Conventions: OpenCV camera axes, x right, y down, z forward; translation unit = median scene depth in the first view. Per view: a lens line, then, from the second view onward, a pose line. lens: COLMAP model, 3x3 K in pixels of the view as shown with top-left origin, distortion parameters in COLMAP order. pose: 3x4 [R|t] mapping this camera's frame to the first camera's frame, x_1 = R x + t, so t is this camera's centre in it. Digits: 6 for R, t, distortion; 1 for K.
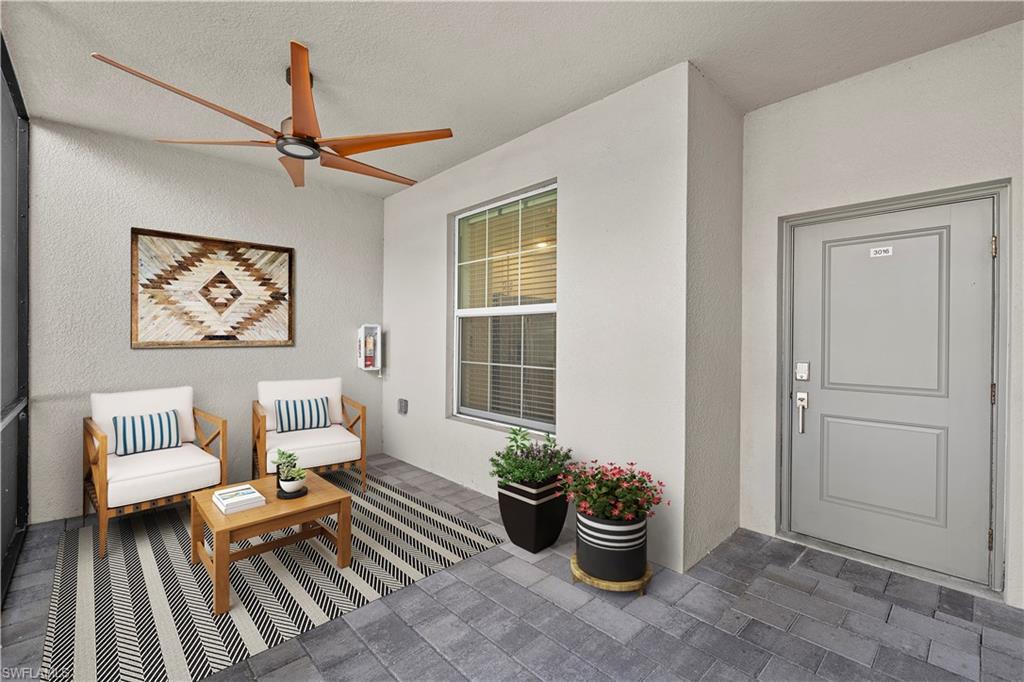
lens RADIAL K [[459.7, 0, 510.4], [0, 459.7, 341.7], [0, 0, 1]] dist [0.000101, 0.000943]
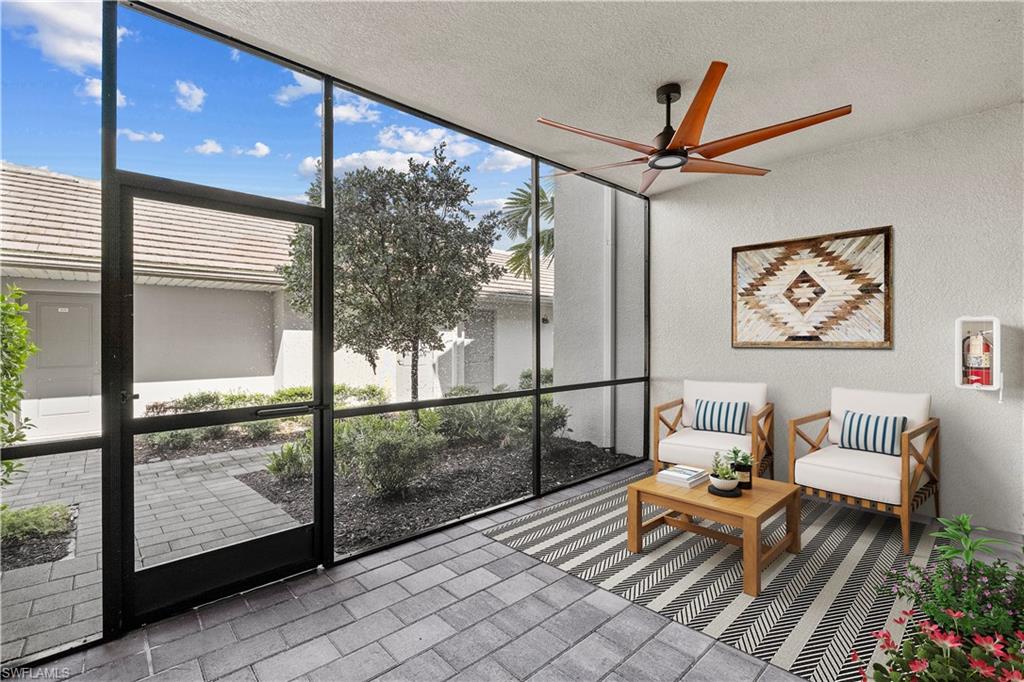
lens RADIAL K [[459.7, 0, 508.7], [0, 459.7, 342.2], [0, 0, 1]] dist [0.000101, 0.000943]
pose [[0.001646, 0.006720, -0.999976, 0.348571], [-0.008716, 0.999940, 0.006705, -0.001762], [0.999961, 0.008705, 0.001705, 0.367419]]
